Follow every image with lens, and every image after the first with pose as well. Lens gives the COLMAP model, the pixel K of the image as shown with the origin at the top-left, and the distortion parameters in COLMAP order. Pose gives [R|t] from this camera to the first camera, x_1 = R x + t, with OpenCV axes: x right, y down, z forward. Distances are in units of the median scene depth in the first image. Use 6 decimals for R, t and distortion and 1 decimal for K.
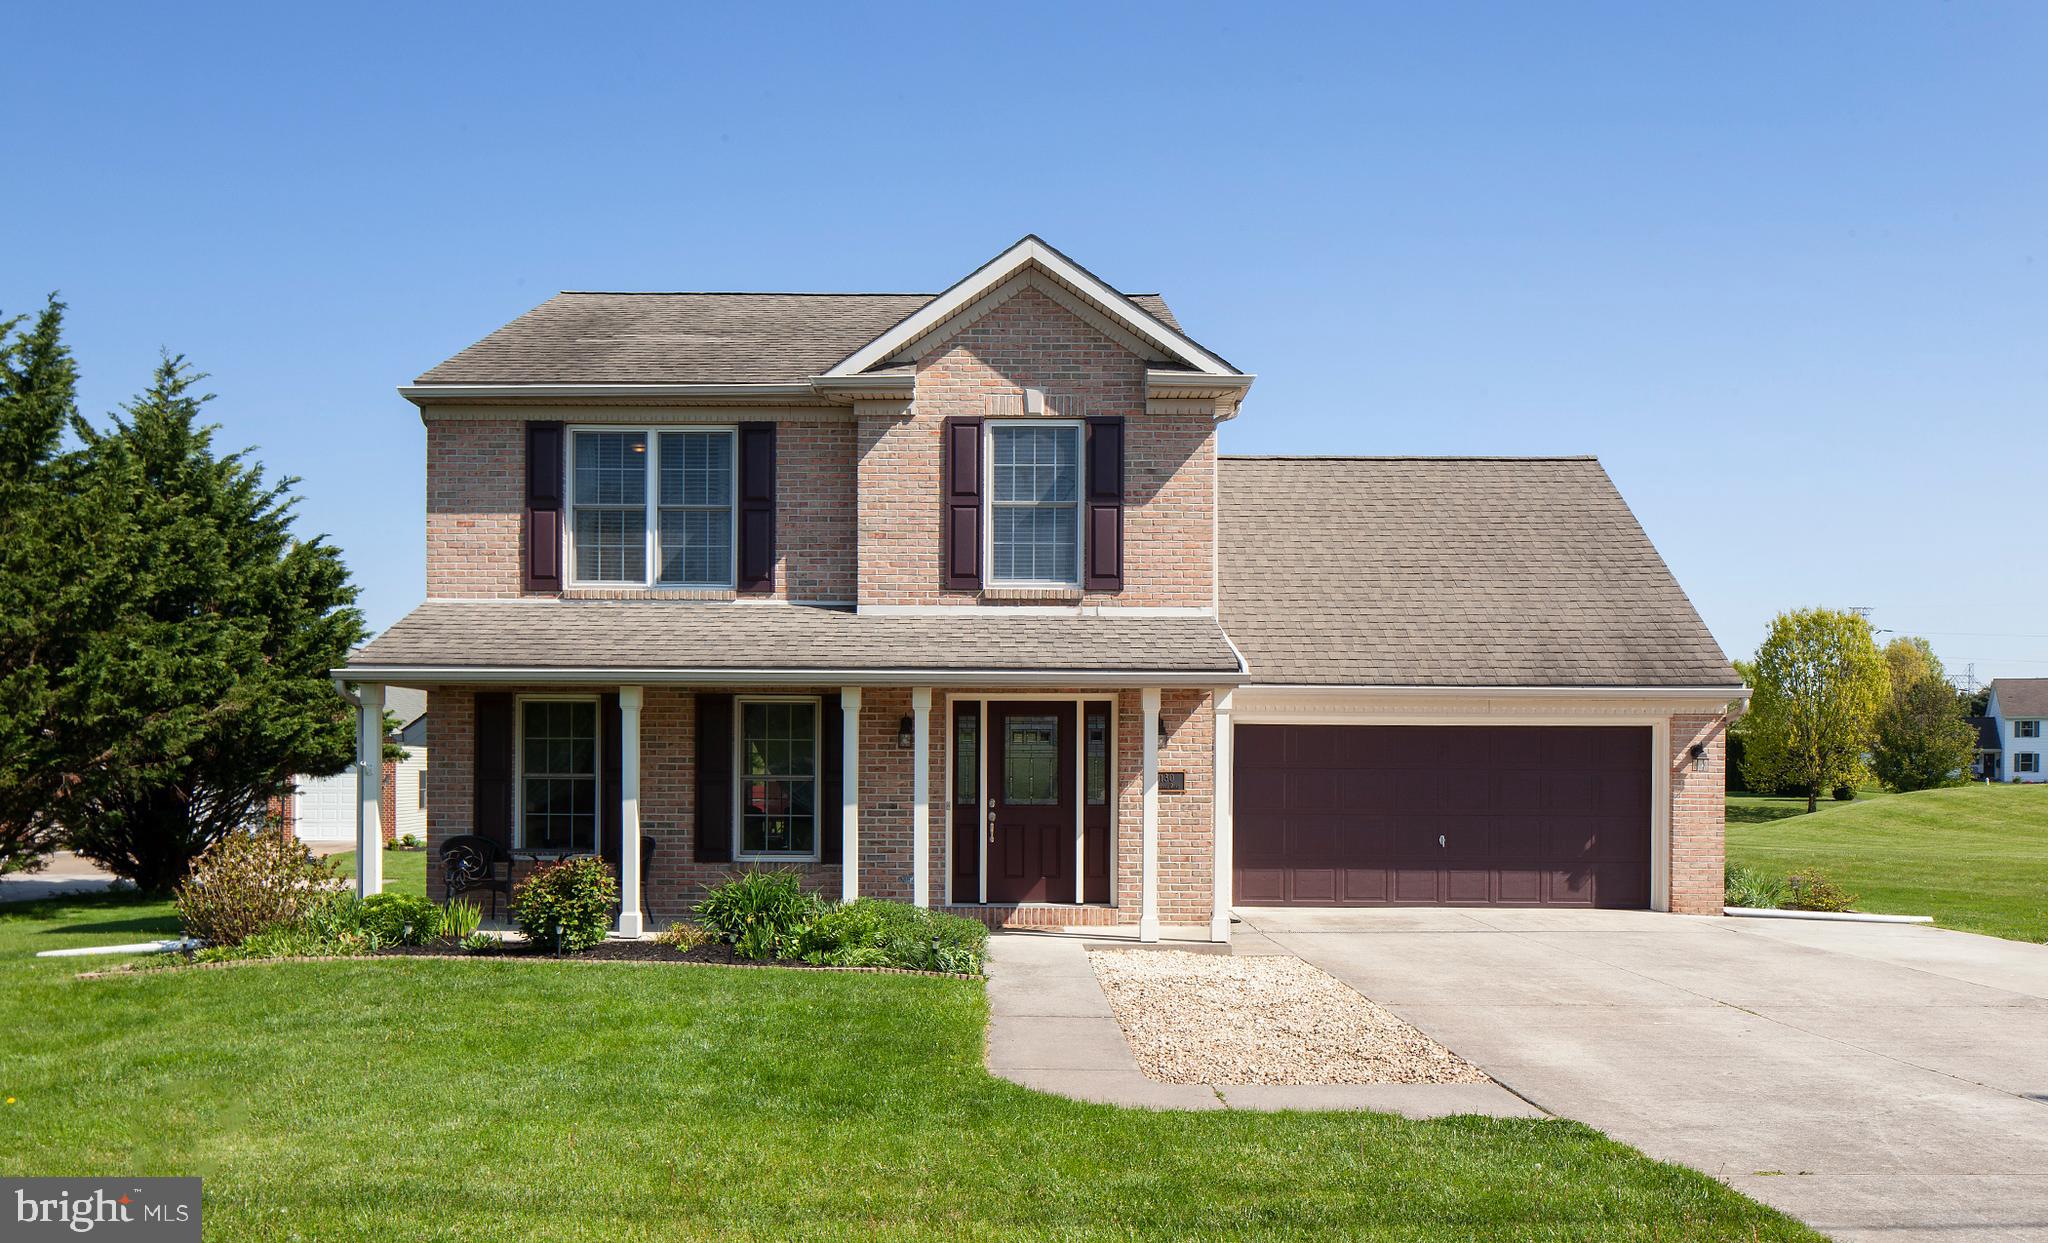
lens RADIAL K [[1461.7, 0, 1080.8], [0, 1461.7, 611.3], [0, 0, 1]] dist [-0.011194, 0.002435]
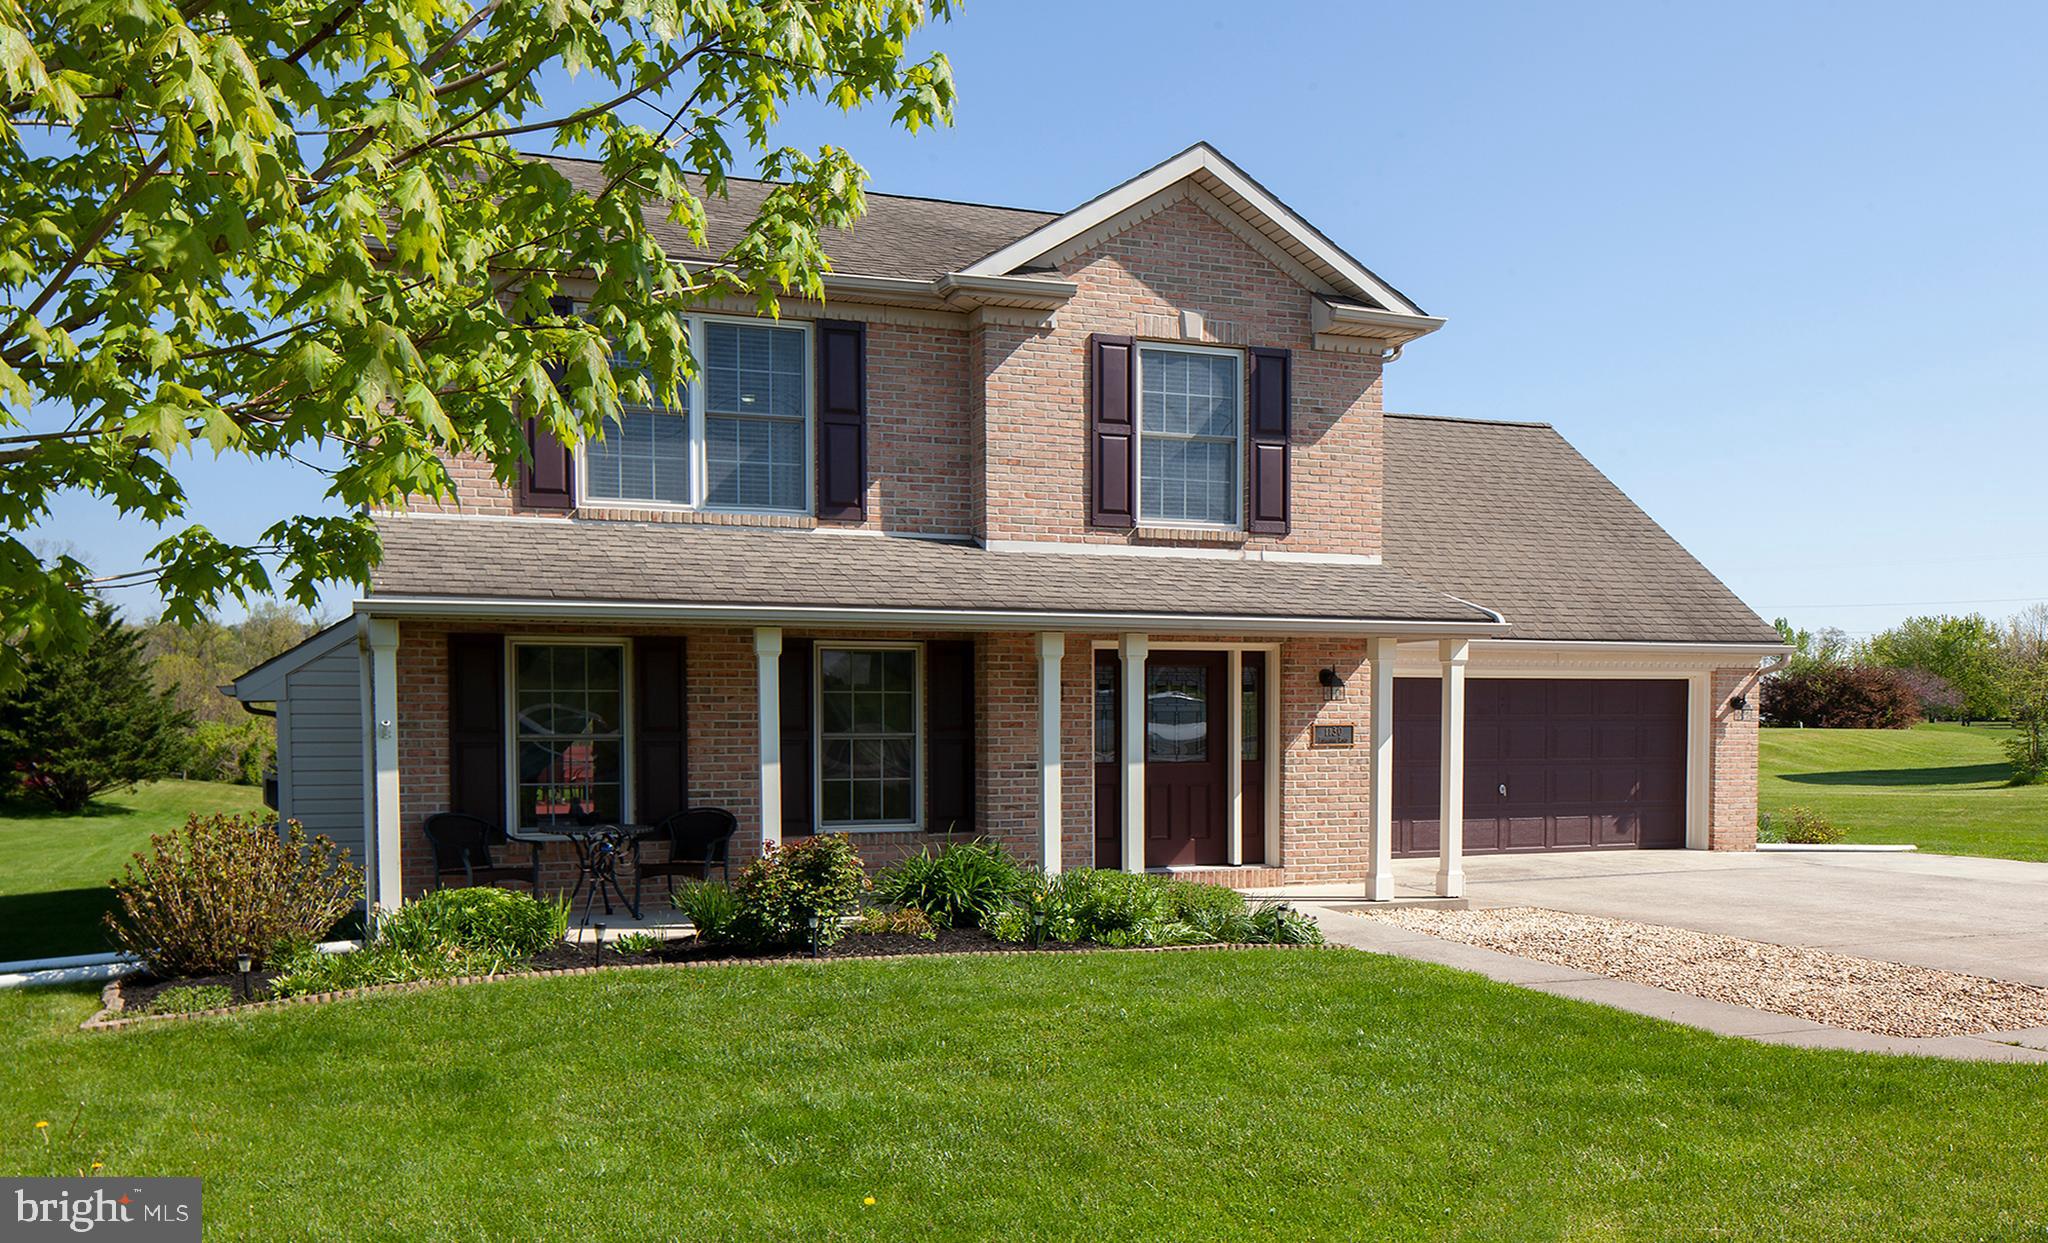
lens RADIAL K [[1461.7, 0, 1024.1], [0, 1461.7, 624.3], [0, 0, 1]] dist [-0.011194, 0.002435]
pose [[0.934999, 0.015939, 0.354292, -0.451791], [-0.030706, 0.998876, 0.036099, 0.014487], [-0.353319, -0.044631, 0.934438, 0.168685]]
